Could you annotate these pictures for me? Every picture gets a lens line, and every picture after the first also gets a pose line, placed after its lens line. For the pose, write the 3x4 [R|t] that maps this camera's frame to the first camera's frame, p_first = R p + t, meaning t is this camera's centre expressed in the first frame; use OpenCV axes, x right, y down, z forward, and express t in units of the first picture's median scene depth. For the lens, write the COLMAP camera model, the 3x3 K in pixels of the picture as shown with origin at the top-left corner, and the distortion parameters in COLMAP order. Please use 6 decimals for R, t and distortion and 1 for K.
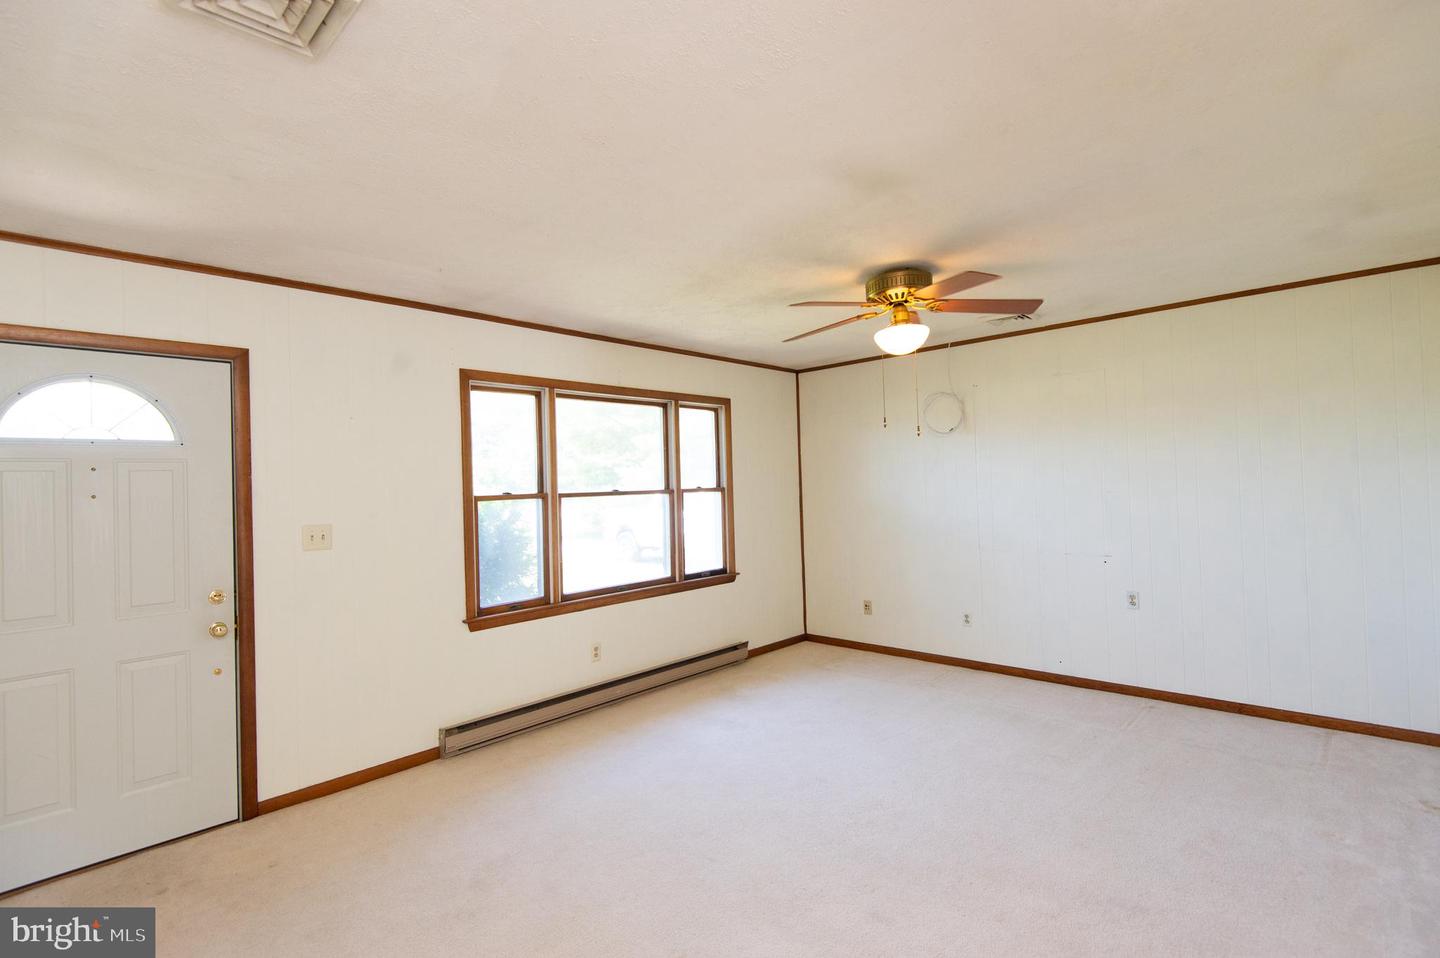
lens RADIAL K [[666.0, 0, 720.0], [0, 666.0, 479.0], [0, 0, 1]] dist [0.011133, -0.001357]
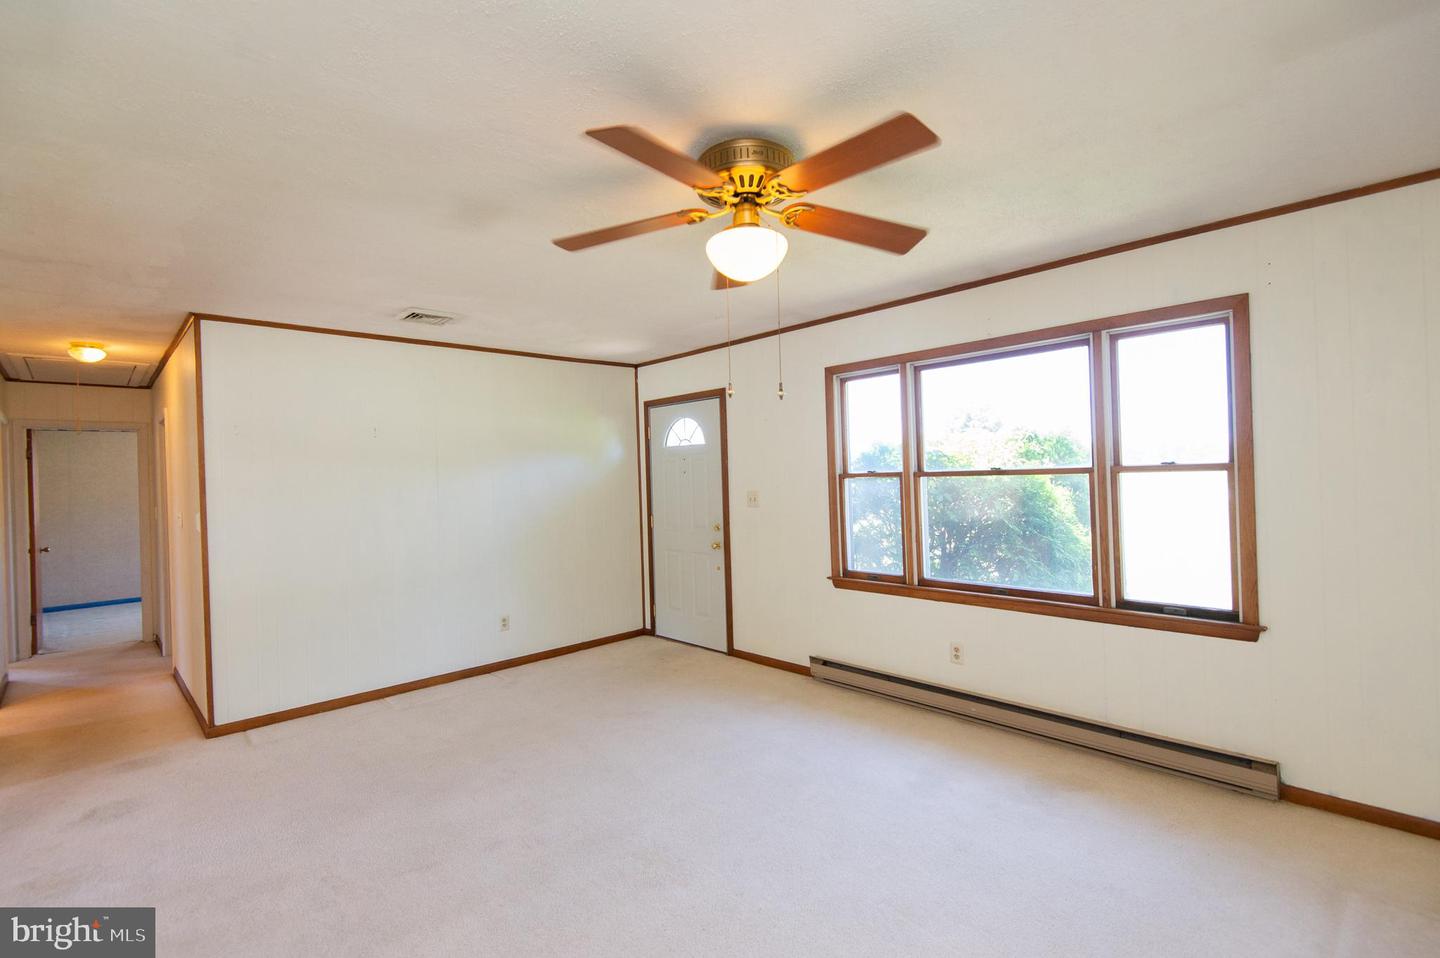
lens RADIAL K [[666.0, 0, 720.0], [0, 666.0, 479.0], [0, 0, 1]] dist [0.011133, -0.001357]
pose [[-0.062451, 0.039139, -0.997280, 0.734403], [0.042152, 0.998443, 0.036545, -0.015467], [0.997157, -0.039755, -0.064004, 0.788847]]
